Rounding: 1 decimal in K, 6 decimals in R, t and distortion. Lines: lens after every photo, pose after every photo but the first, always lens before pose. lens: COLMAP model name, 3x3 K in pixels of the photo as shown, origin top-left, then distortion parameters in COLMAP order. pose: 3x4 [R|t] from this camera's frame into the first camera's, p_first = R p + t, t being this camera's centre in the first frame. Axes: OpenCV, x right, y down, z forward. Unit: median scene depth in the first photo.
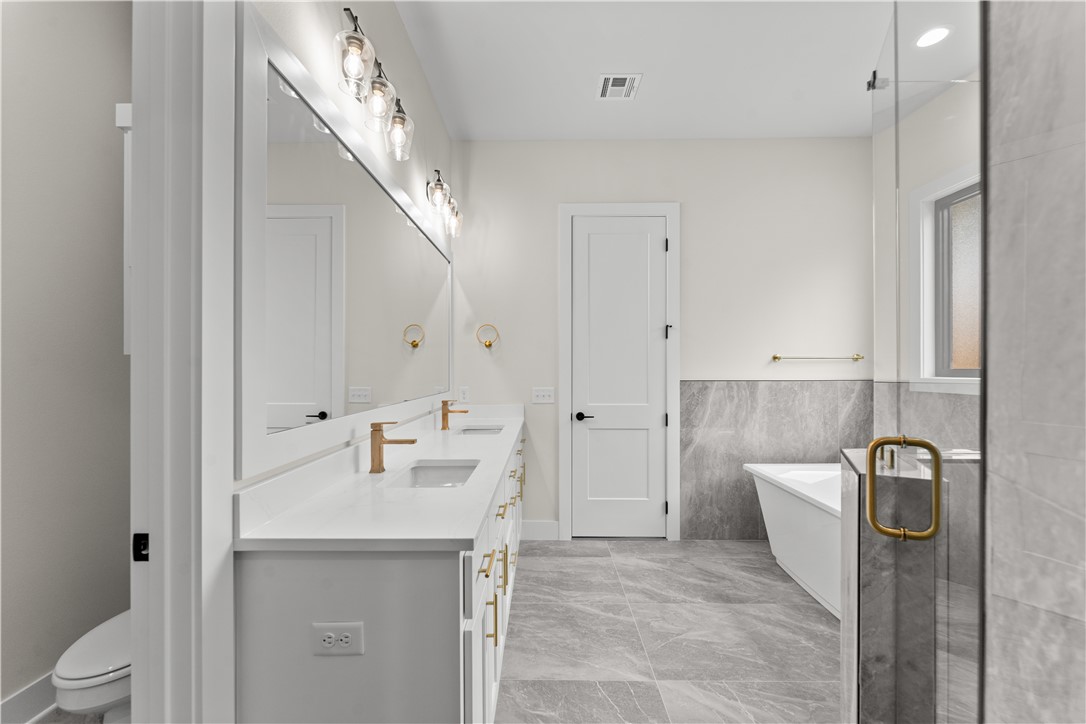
lens RADIAL K [[440.3, 0, 539.3], [0, 440.3, 368.4], [0, 0, 1]] dist [-0.001584, -0.000248]
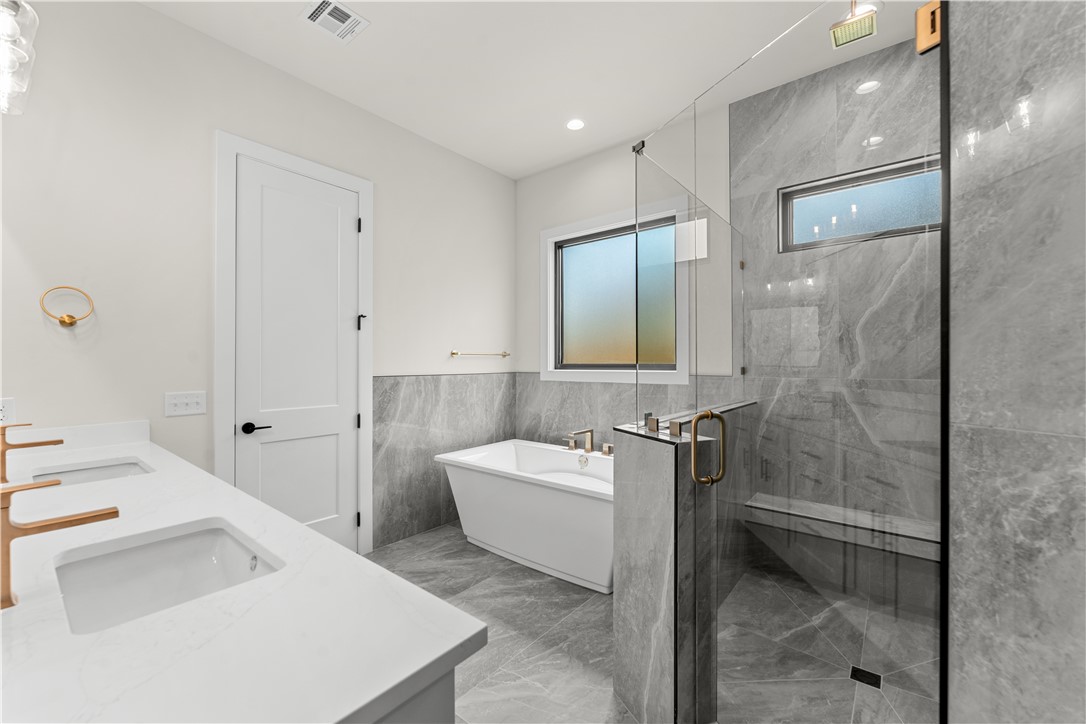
lens RADIAL K [[440.5, 0, 537.0], [0, 440.5, 362.1], [0, 0, 1]] dist [-0.001492, -0.000064]
pose [[0.625013, 0.002280, 0.780611, -0.184223], [-0.000641, 0.999997, -0.002408, -0.000310], [-0.780614, 0.001005, 0.625012, 0.160777]]
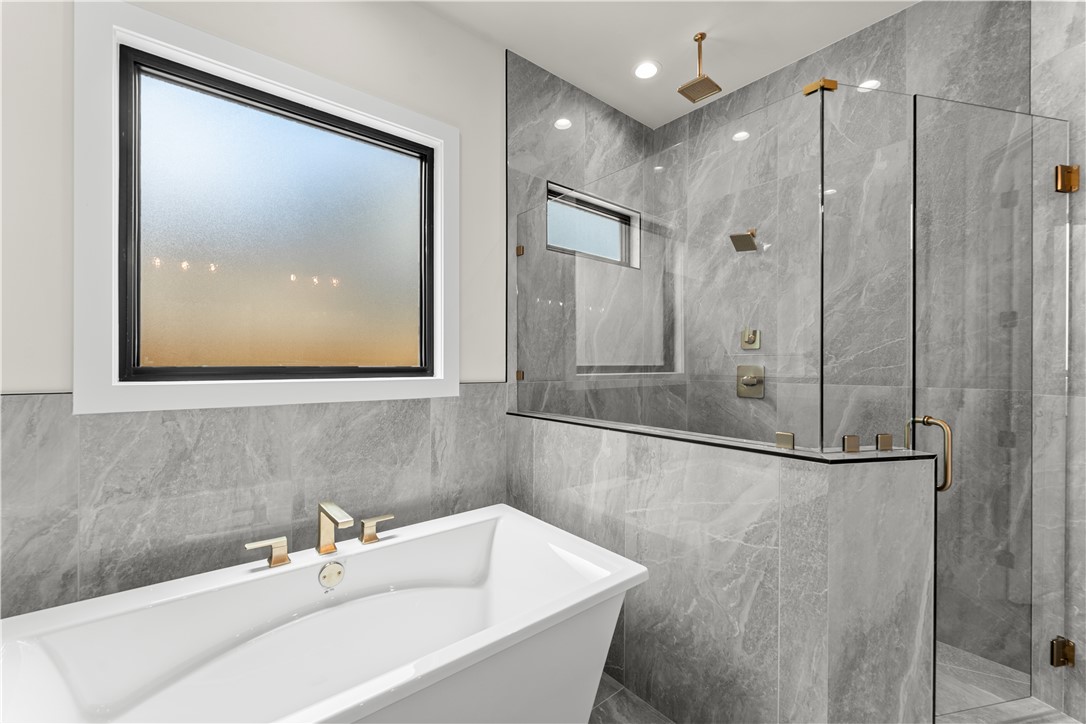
lens RADIAL K [[444.7, 0, 537.0], [0, 444.7, 366.6], [0, 0, 1]] dist [-0.000739, -0.000175]
pose [[-0.646707, -0.003979, 0.762728, 0.157663], [-0.004654, 0.999988, 0.001271, -0.001596], [-0.762724, -0.002728, -0.646718, 0.844998]]
